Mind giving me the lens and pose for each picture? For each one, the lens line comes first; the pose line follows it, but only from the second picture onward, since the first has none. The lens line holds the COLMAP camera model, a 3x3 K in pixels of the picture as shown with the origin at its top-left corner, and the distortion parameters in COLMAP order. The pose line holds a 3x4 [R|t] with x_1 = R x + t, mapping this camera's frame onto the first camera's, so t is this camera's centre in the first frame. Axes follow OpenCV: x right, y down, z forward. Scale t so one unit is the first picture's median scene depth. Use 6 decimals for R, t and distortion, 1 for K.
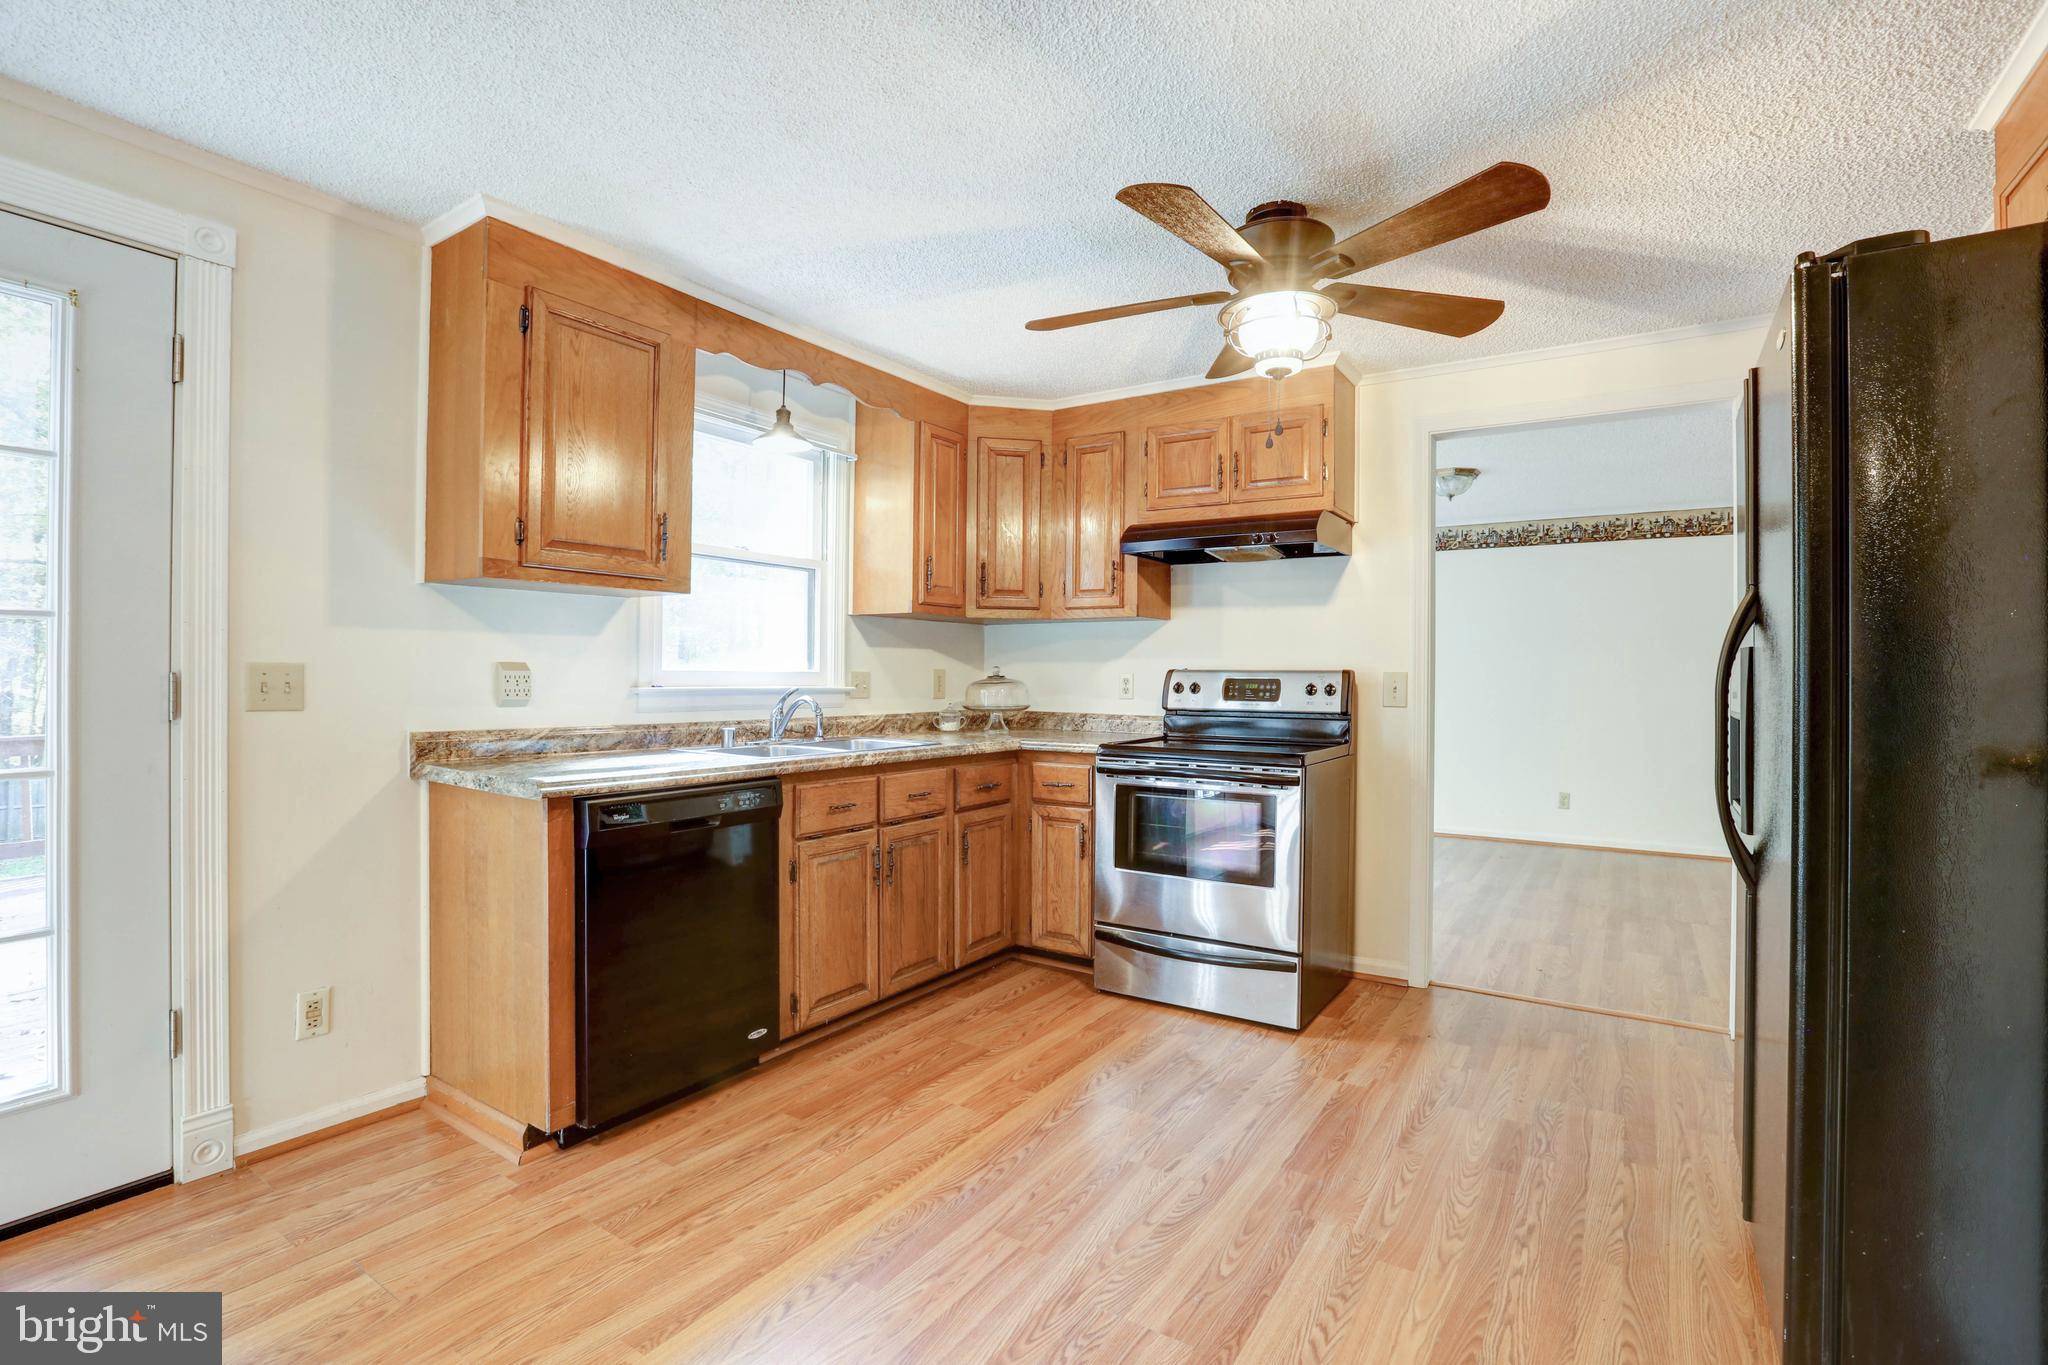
lens RADIAL K [[945.2, 0, 1030.7], [0, 945.2, 681.1], [0, 0, 1]] dist [-0.052387, 0.017813]
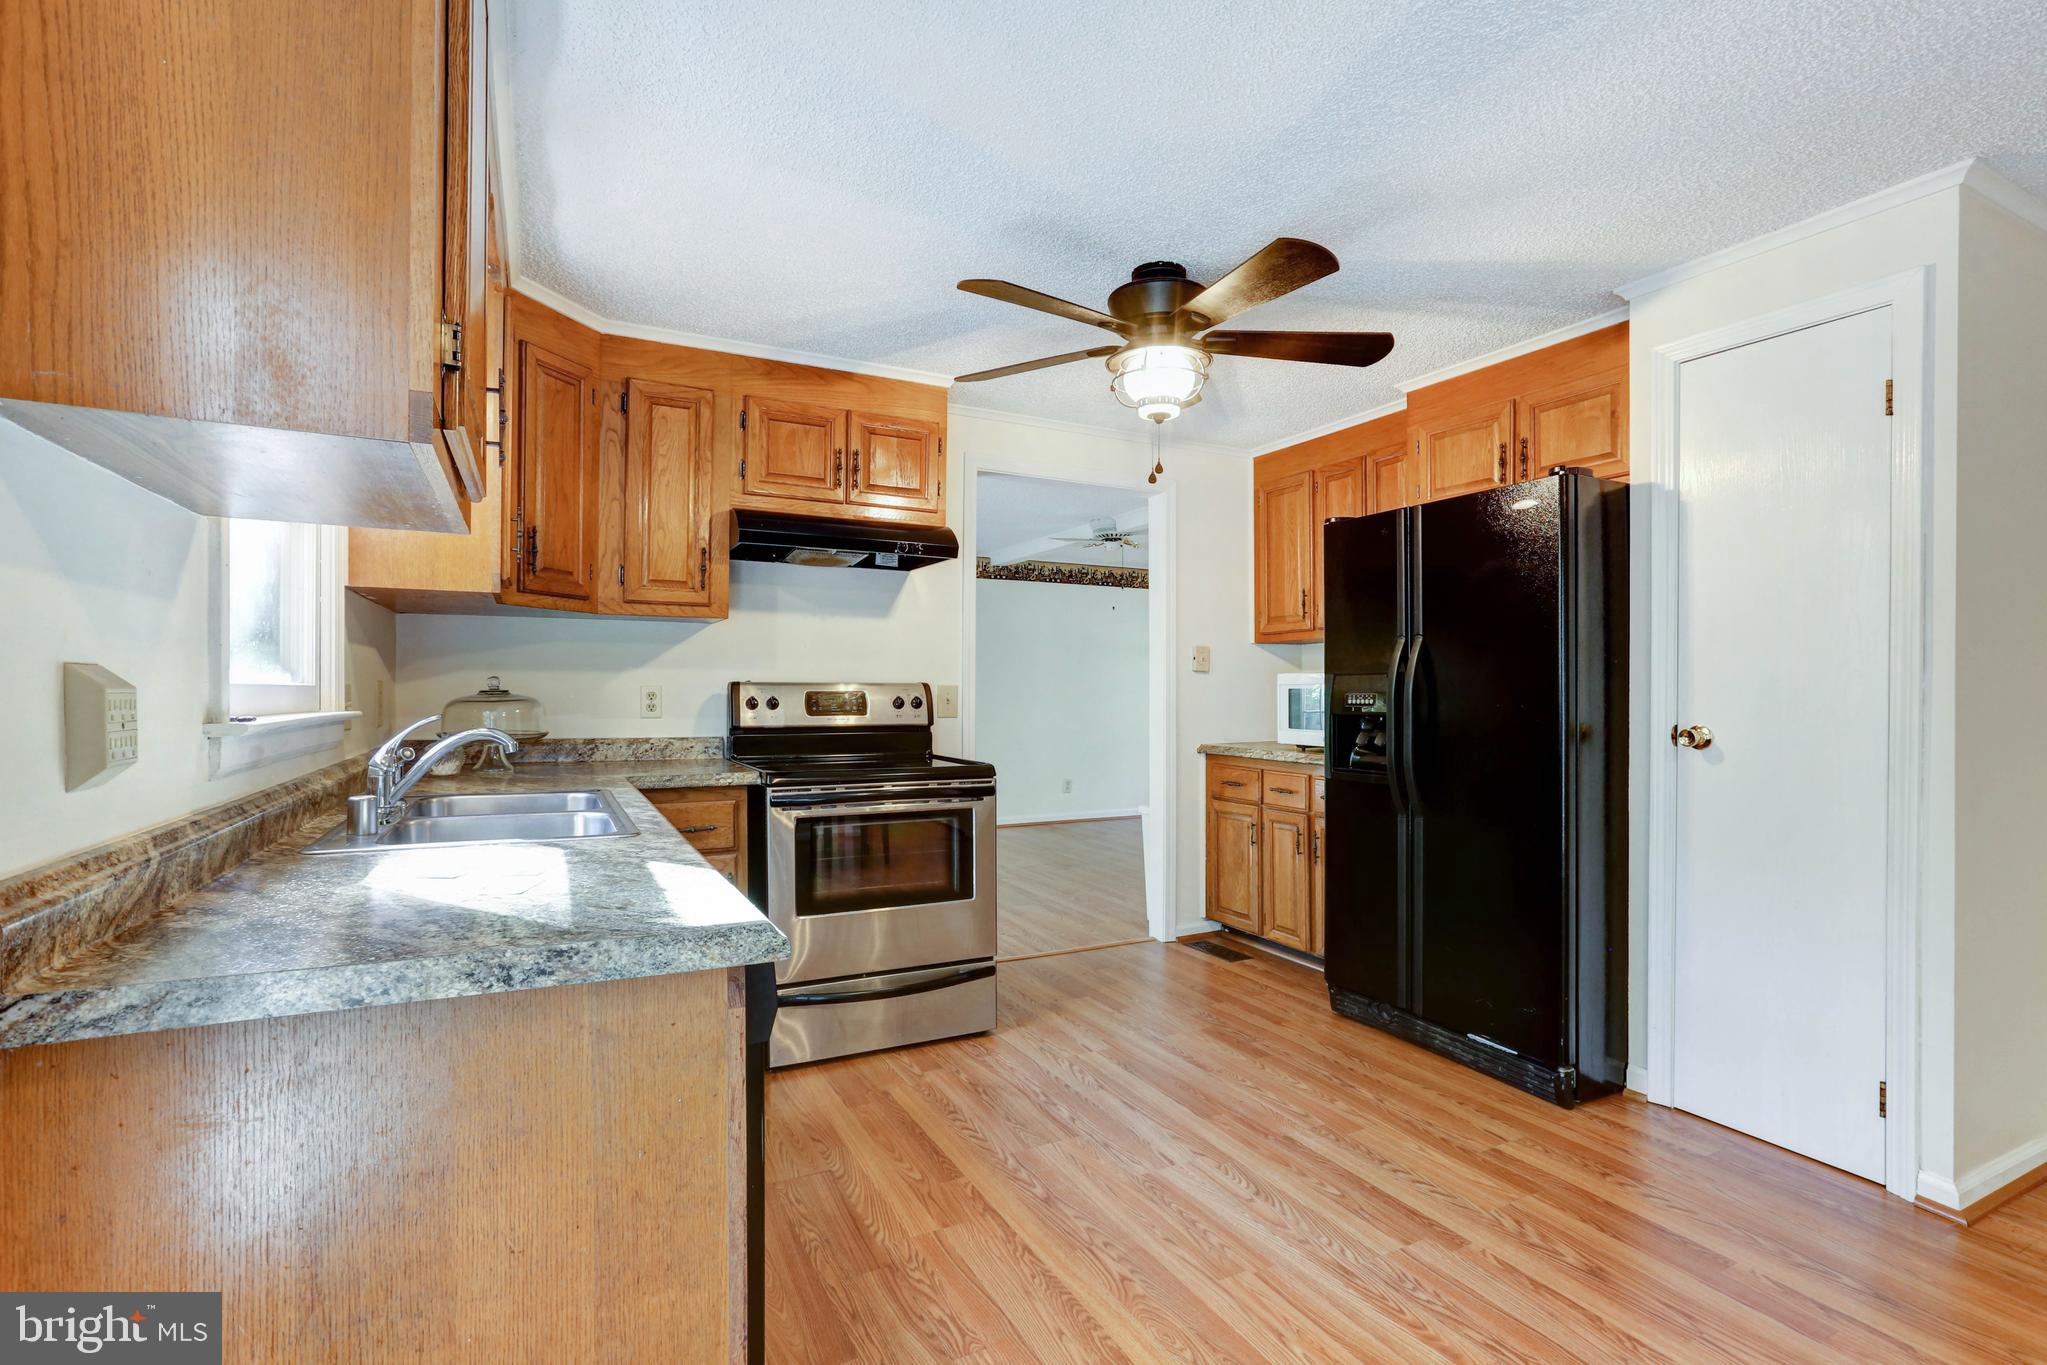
lens RADIAL K [[946.1, 0, 1022.4], [0, 946.1, 705.2], [0, 0, 1]] dist [-0.038934, 0.000033]
pose [[0.489780, -0.014830, 0.871720, -0.606221], [0.007383, 0.999890, 0.012862, -0.000424], [-0.871815, 0.000137, 0.489836, 0.459798]]
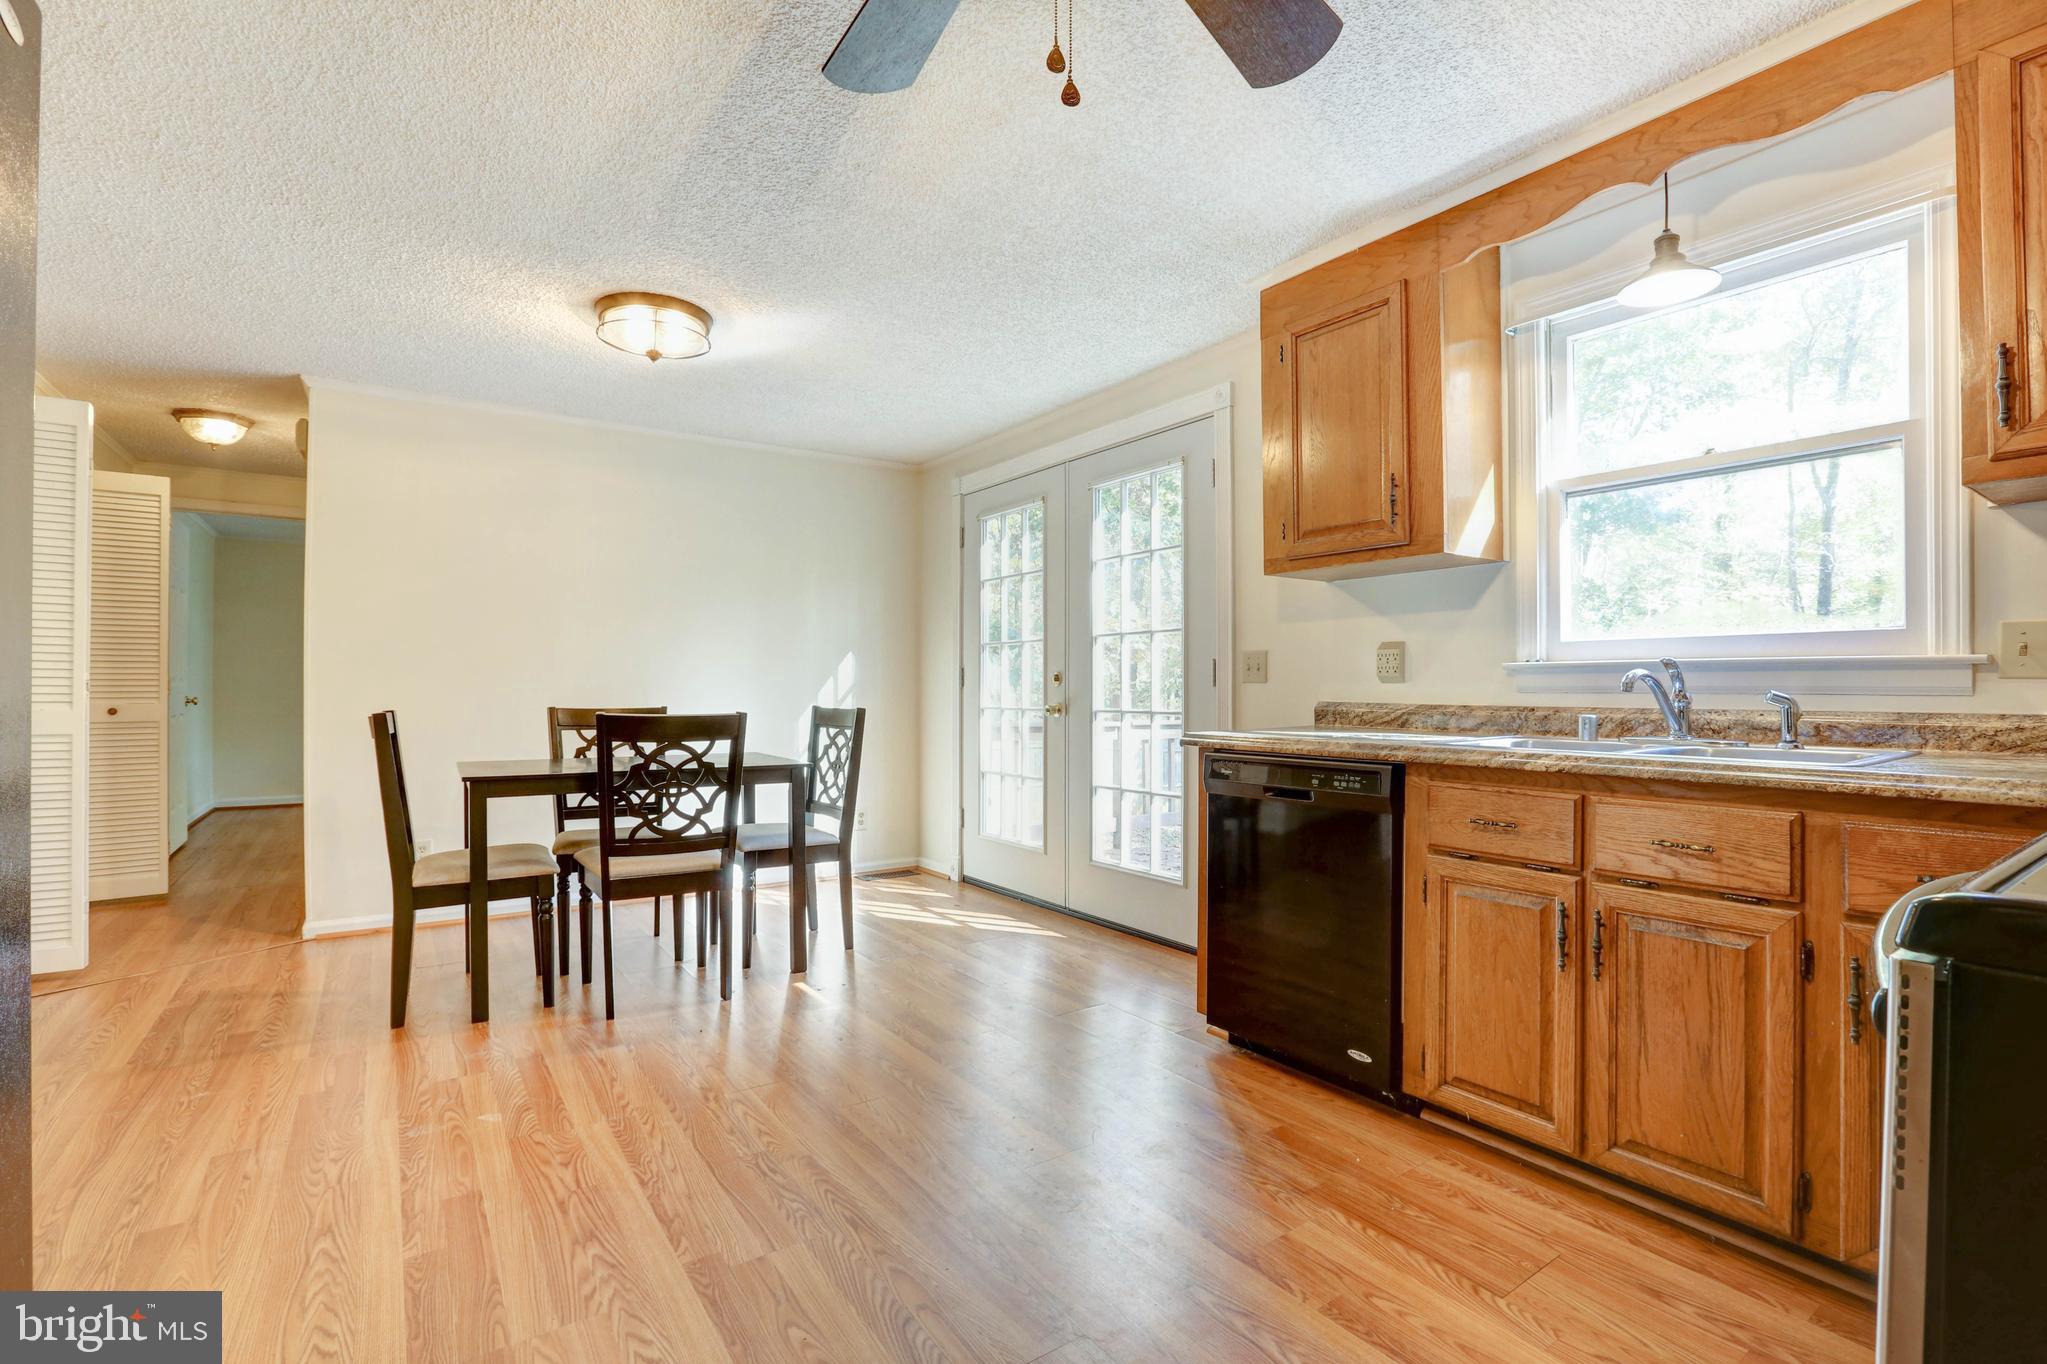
lens RADIAL K [[944.8, 0, 1030.2], [0, 944.8, 680.6], [0, 0, 1]] dist [-0.052387, 0.017813]
pose [[-0.378922, -0.016500, -0.925282, 0.541444], [-0.010590, 0.999853, -0.013493, 0.039517], [0.925368, 0.004685, -0.379040, 0.903540]]
